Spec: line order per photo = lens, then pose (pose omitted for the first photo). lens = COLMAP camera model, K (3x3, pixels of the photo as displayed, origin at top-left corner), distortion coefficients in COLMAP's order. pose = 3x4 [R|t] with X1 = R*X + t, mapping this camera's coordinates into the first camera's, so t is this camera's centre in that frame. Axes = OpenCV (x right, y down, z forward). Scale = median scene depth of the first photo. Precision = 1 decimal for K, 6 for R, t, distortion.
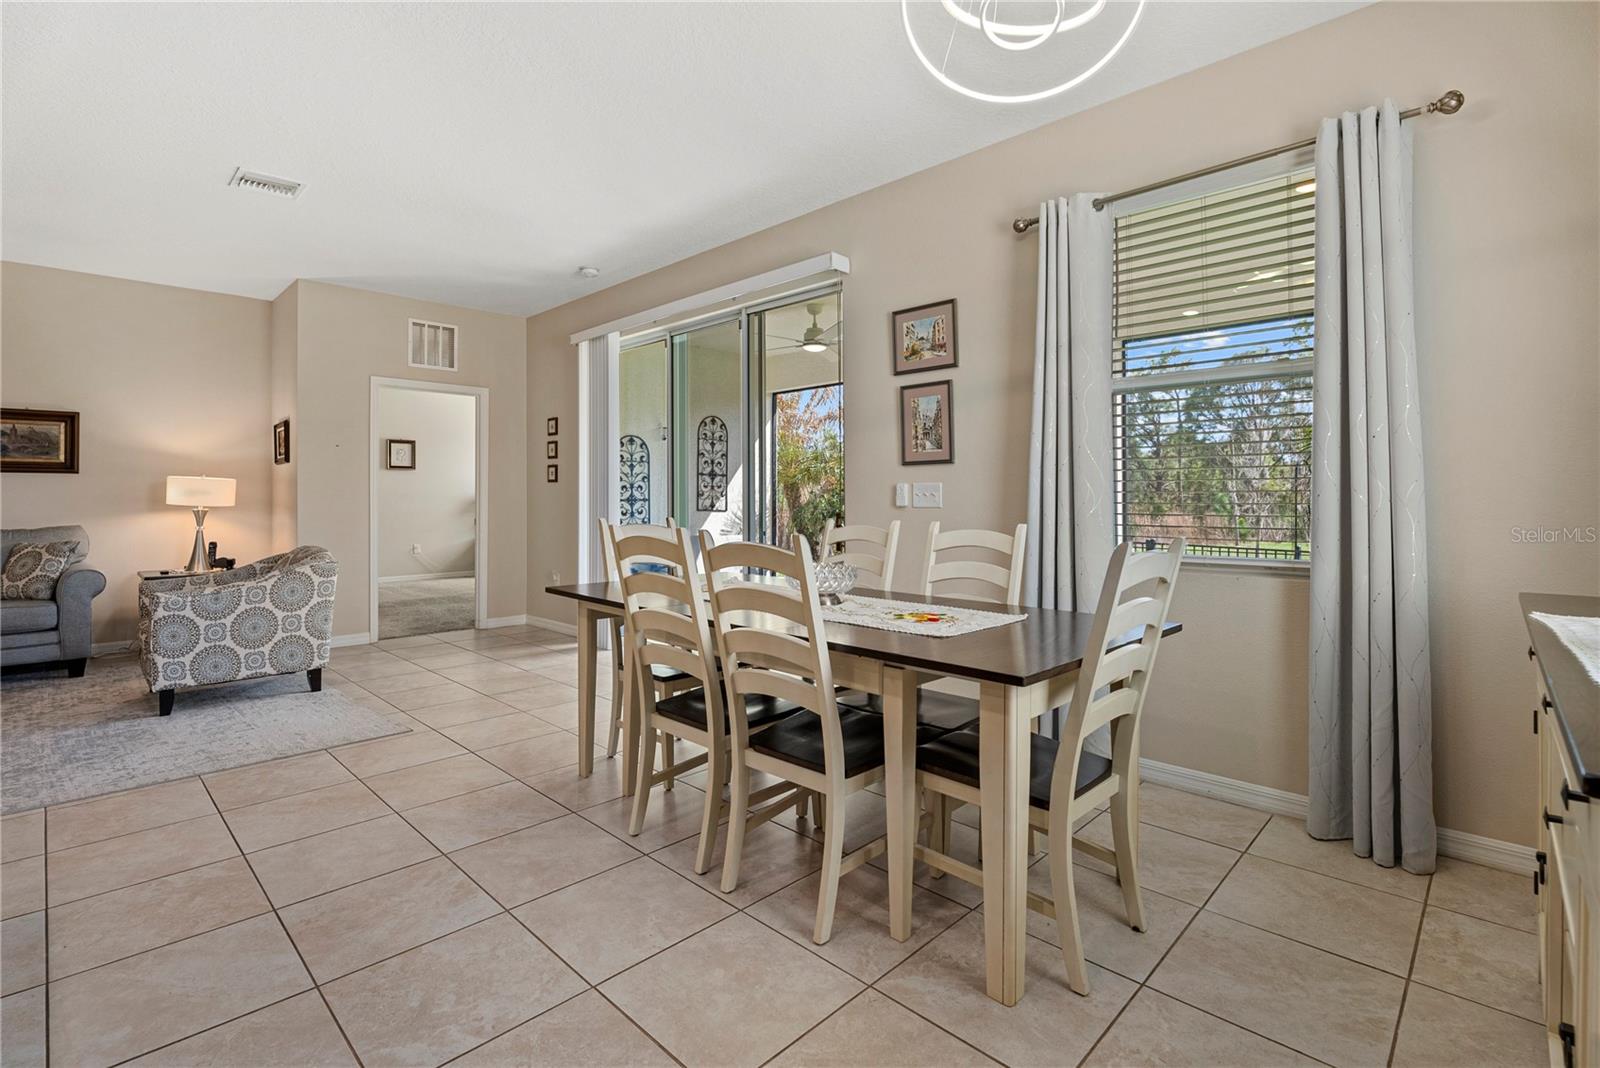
lens RADIAL K [[746.3, 0, 786.8], [0, 746.3, 485.8], [0, 0, 1]] dist [-0.010323, -0.001155]
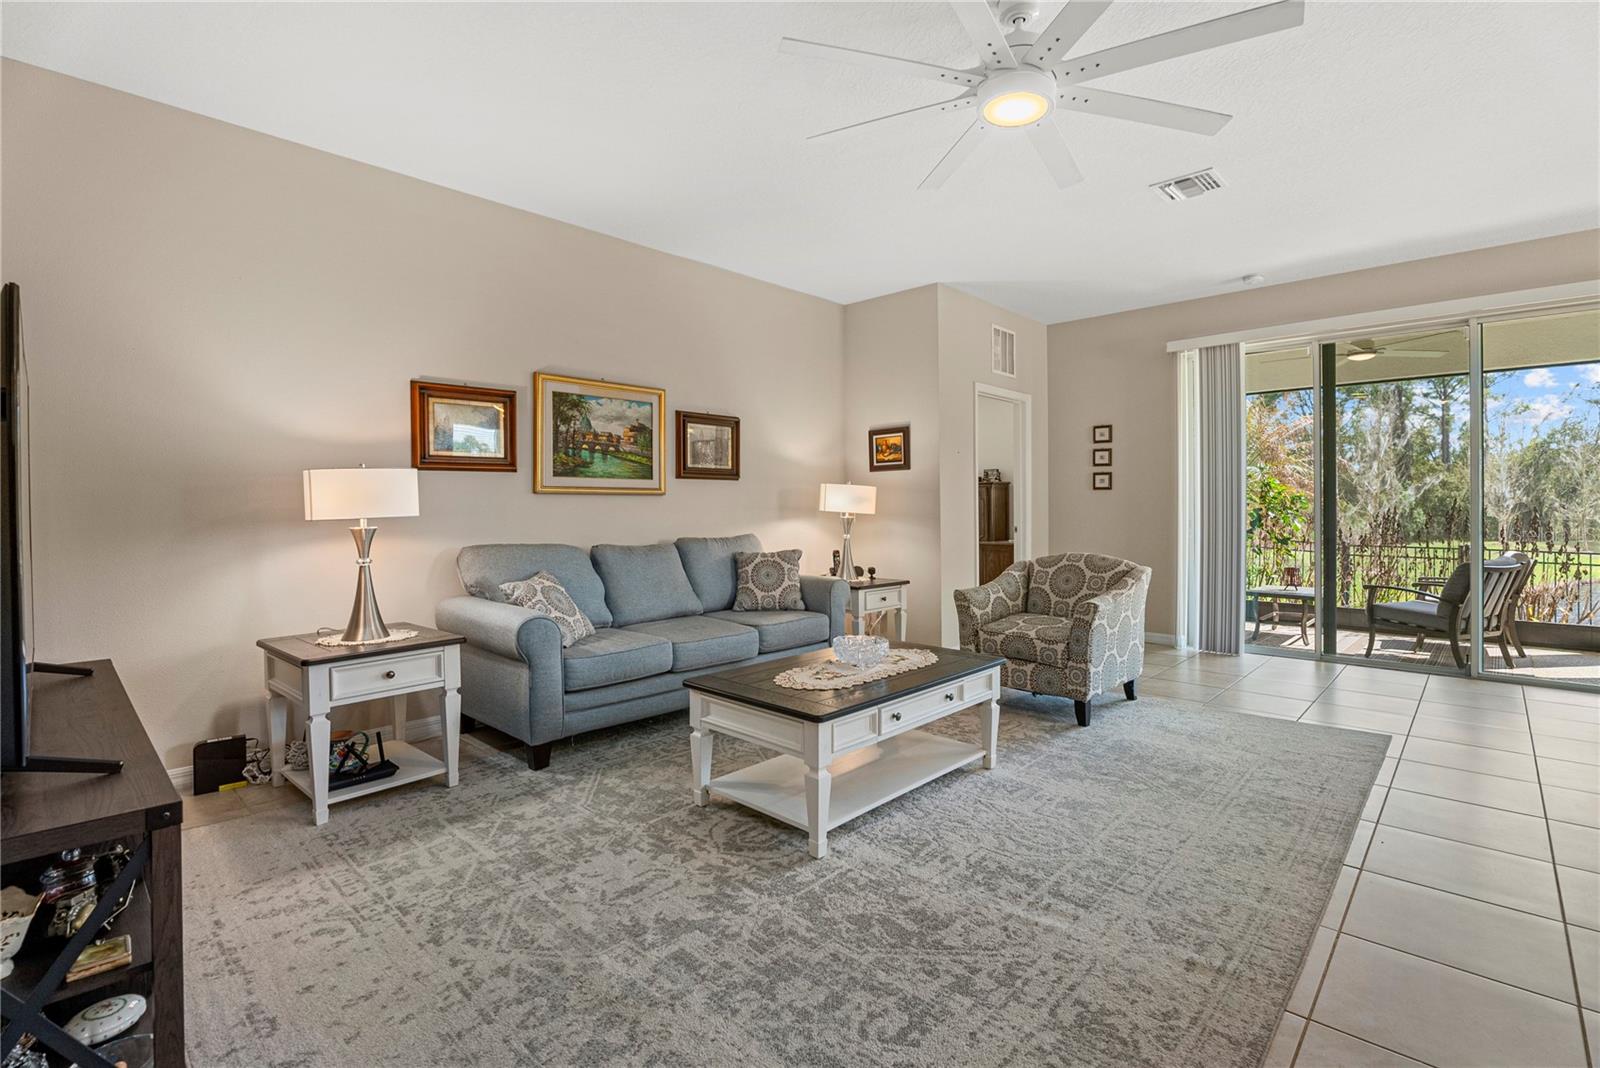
lens RADIAL K [[736.8, 0, 793.3], [0, 736.8, 504.4], [0, 0, 1]] dist [-0.012635, 0.000219]
pose [[0.999746, -0.000185, 0.022516, -1.233596], [-0.000111, 0.999913, 0.013158, 0.002634], [-0.022516, -0.013157, 0.999660, 0.036667]]
